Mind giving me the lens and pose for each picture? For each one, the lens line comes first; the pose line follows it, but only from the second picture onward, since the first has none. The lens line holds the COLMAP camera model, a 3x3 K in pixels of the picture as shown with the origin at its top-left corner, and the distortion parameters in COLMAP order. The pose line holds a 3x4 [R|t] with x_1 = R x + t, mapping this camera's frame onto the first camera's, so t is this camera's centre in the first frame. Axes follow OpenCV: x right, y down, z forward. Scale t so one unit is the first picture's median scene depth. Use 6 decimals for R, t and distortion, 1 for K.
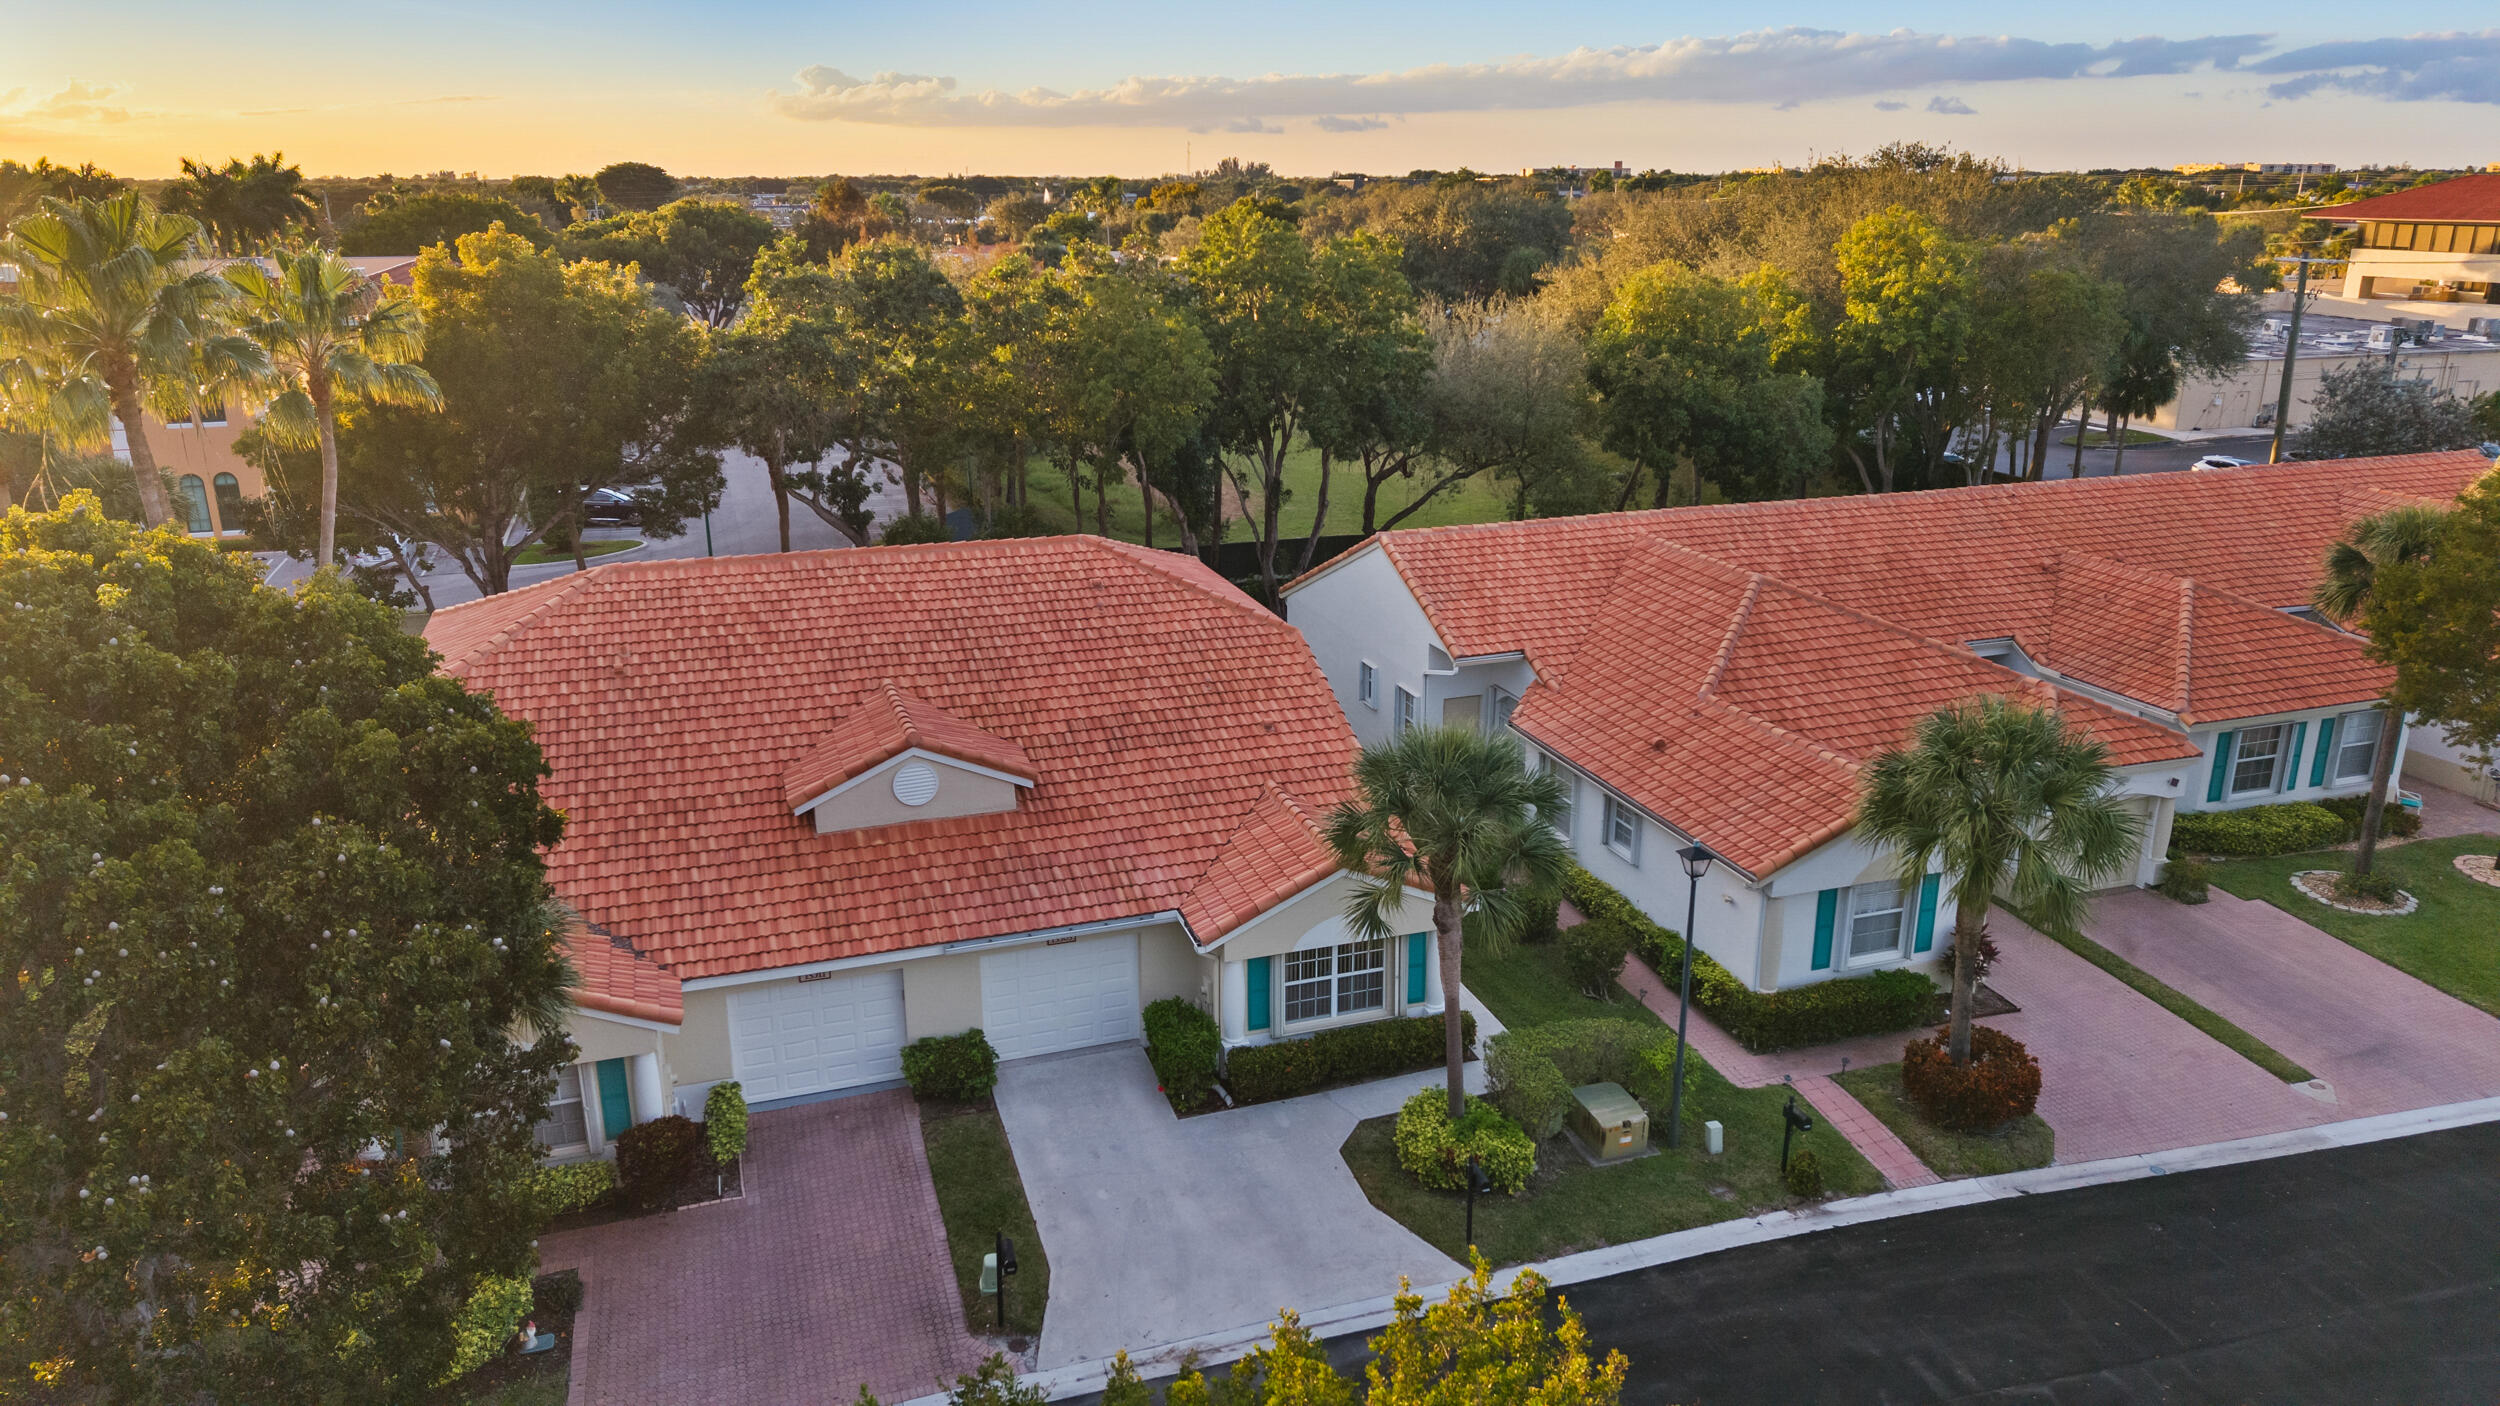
lens RADIAL K [[1689.4, 0, 1250.0], [0, 1689.4, 703.0], [0, 0, 1]] dist [0.046377, -0.000386]
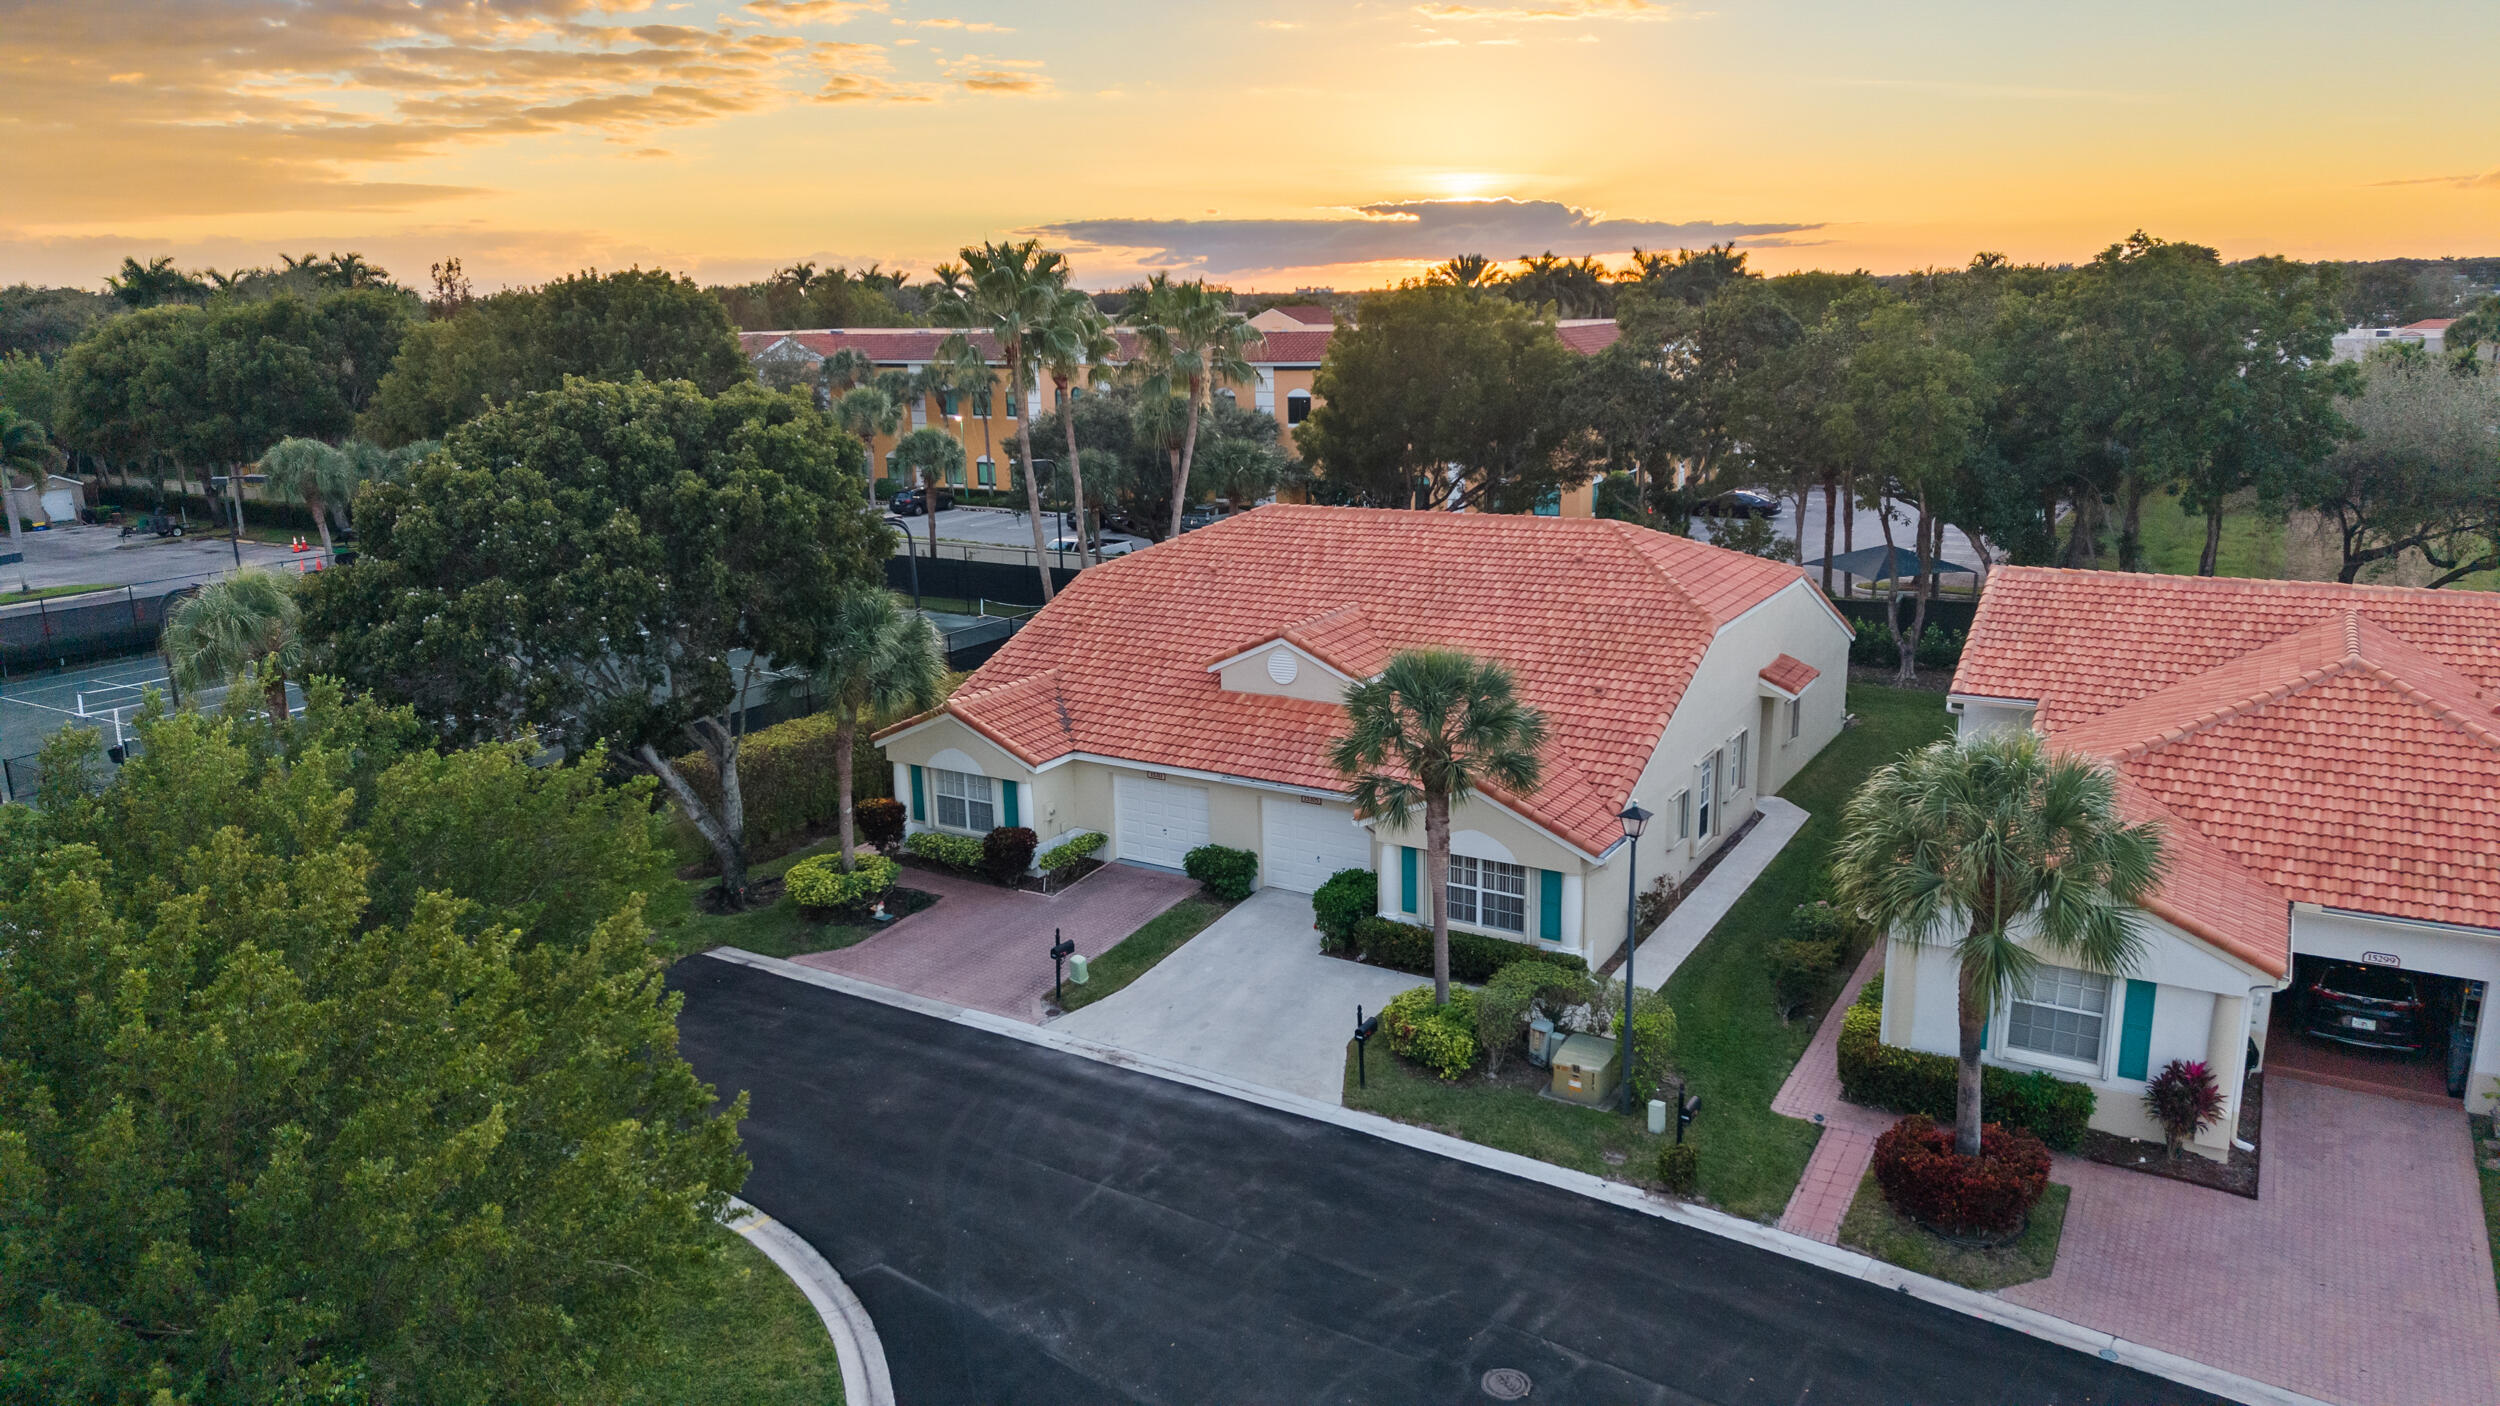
lens RADIAL K [[1689.4, 0, 1250.0], [0, 1689.4, 703.0], [0, 0, 1]] dist [0.046377, -0.000386]
pose [[0.652745, 0.183181, -0.735097, 0.786505], [-0.199740, 0.977607, 0.066249, -0.007564], [0.730772, 0.103585, 0.674717, 0.100179]]
